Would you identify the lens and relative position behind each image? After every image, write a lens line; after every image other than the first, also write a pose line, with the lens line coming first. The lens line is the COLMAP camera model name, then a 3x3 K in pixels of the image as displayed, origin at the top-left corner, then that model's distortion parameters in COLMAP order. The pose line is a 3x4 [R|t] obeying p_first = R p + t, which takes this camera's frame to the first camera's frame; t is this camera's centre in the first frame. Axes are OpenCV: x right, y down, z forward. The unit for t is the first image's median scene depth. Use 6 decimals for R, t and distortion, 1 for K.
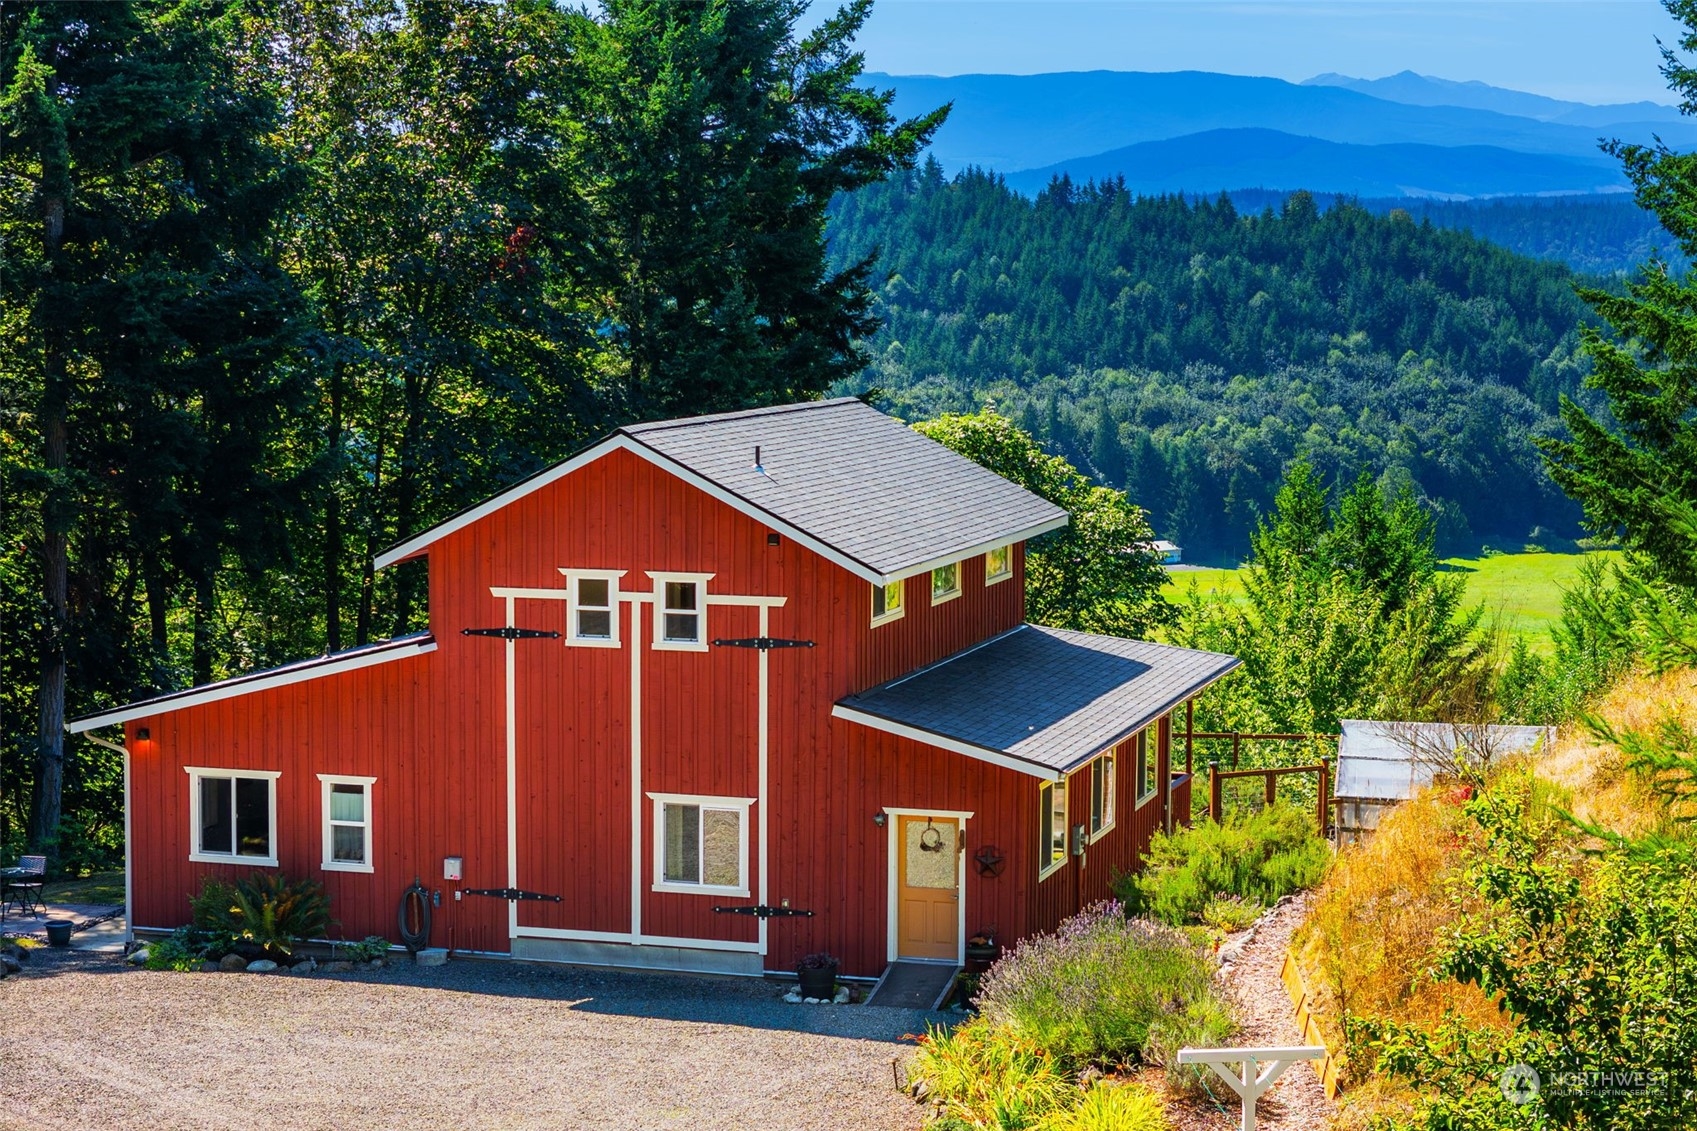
lens RADIAL K [[3438.1, 0, 848.5], [0, 3438.1, 565.5], [0, 0, 1]] dist [-0.143552, 0.062884]
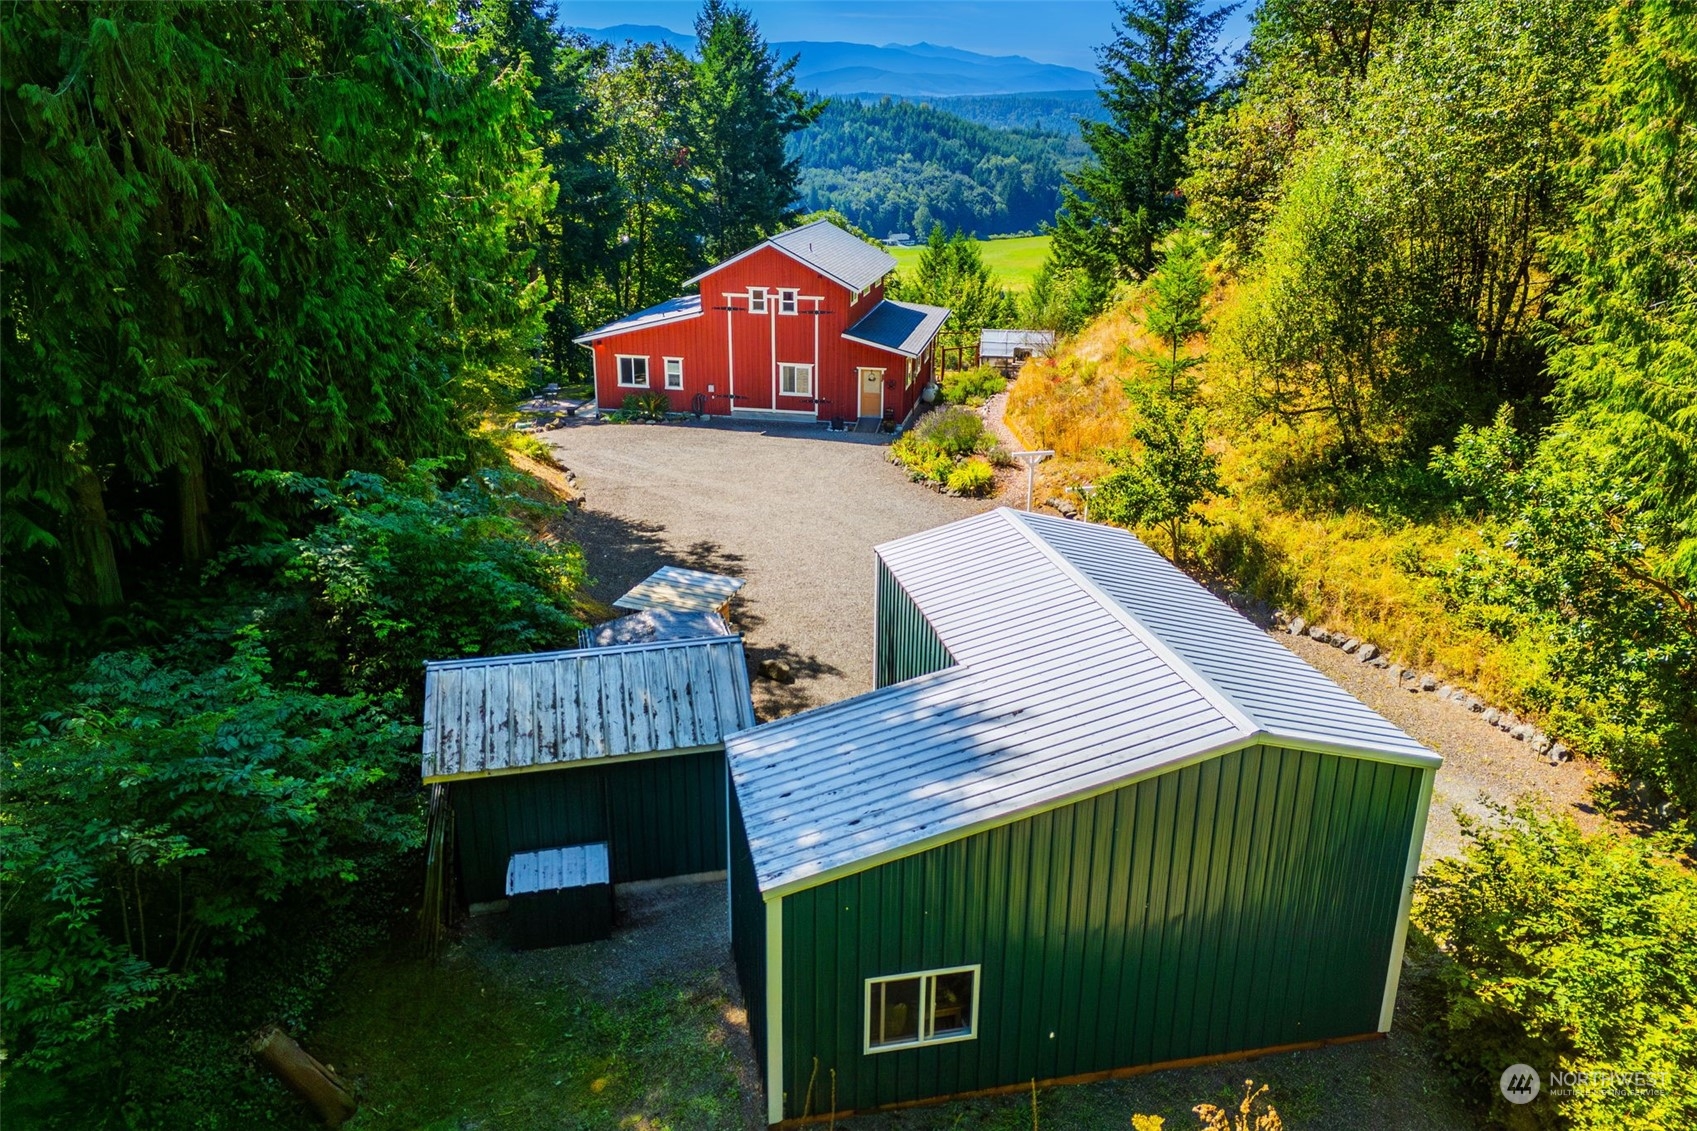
lens RADIAL K [[1259.3, 0, 848.5], [0, 1259.3, 565.5], [0, 0, 1]] dist [0.064176, -0.001034]
pose [[0.994122, -0.030022, 0.104022, -0.115648], [0.003454, 0.969089, 0.246686, -0.034483], [-0.108212, -0.244877, 0.963496, -0.125180]]
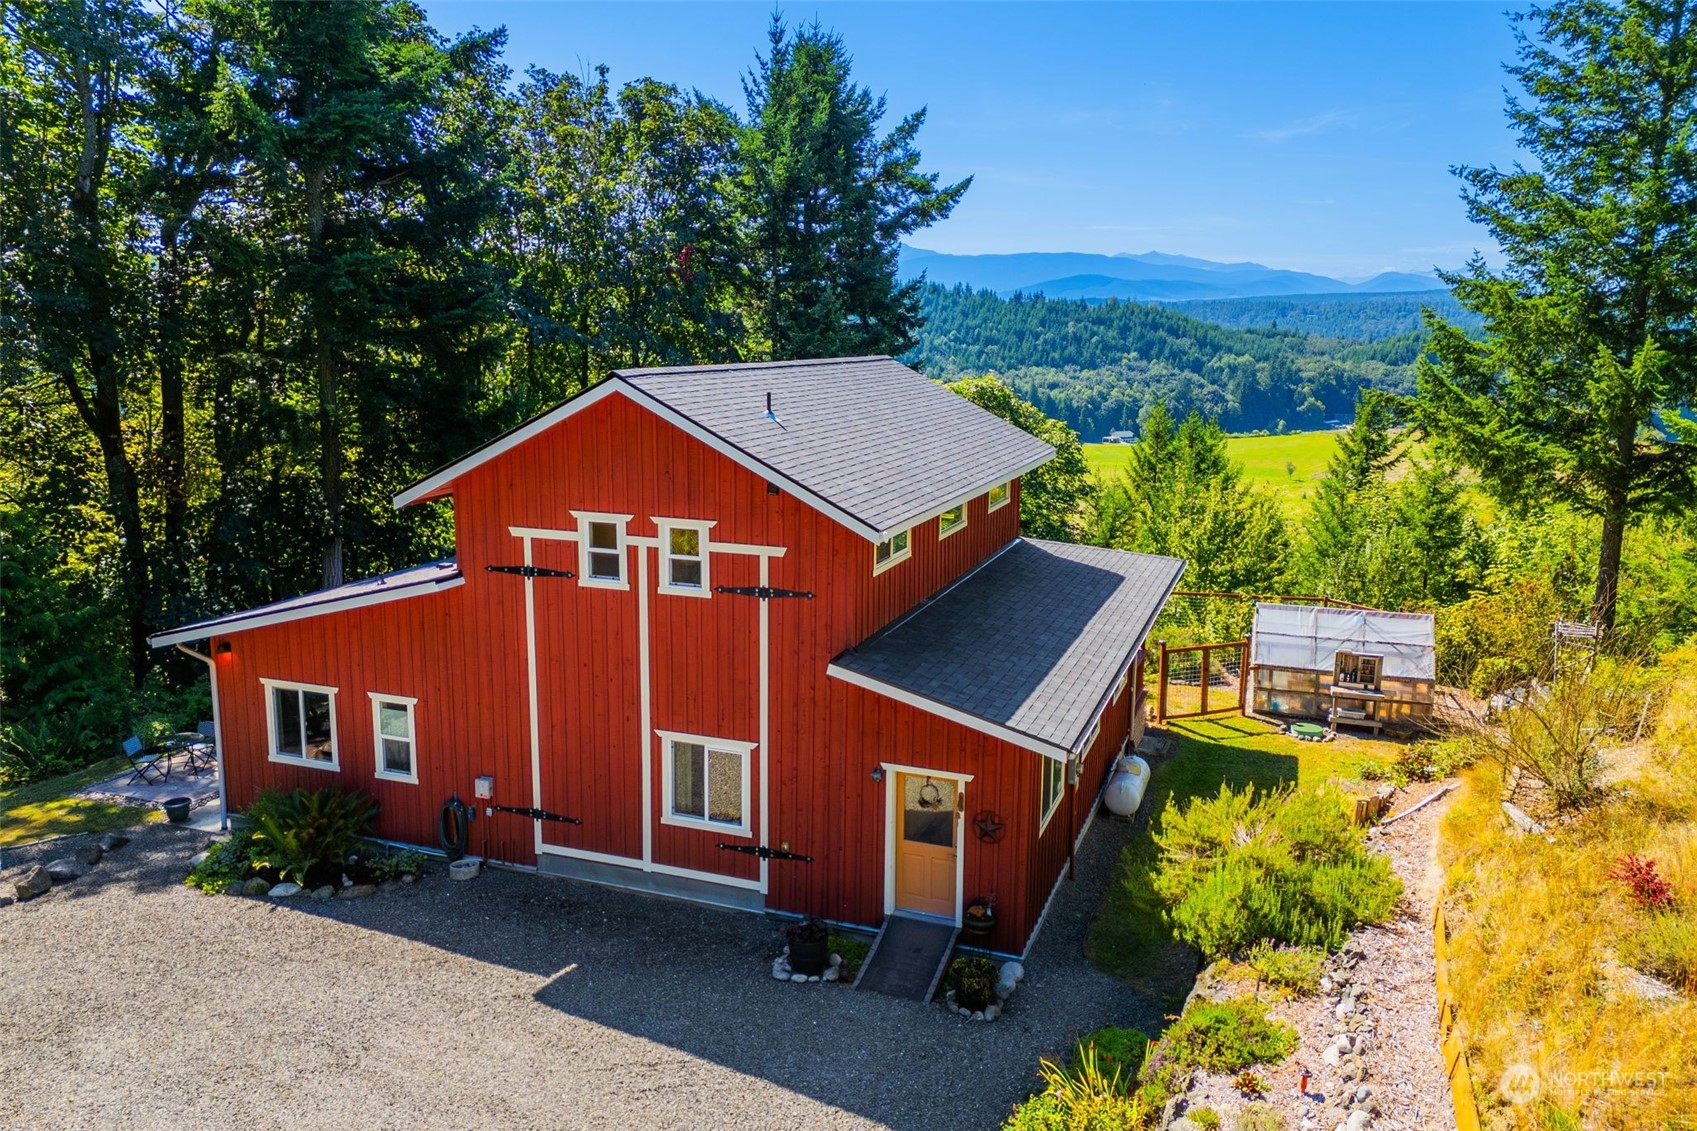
lens RADIAL K [[1243.9, 0, 848.5], [0, 1243.9, 565.5], [0, 0, 1]] dist [0.102183, -0.001077]
pose [[0.997592, 0.016832, -0.067286, 0.023020], [-0.010032, 0.994922, 0.100148, -0.020782], [0.068630, -0.099232, 0.992695, 0.626361]]
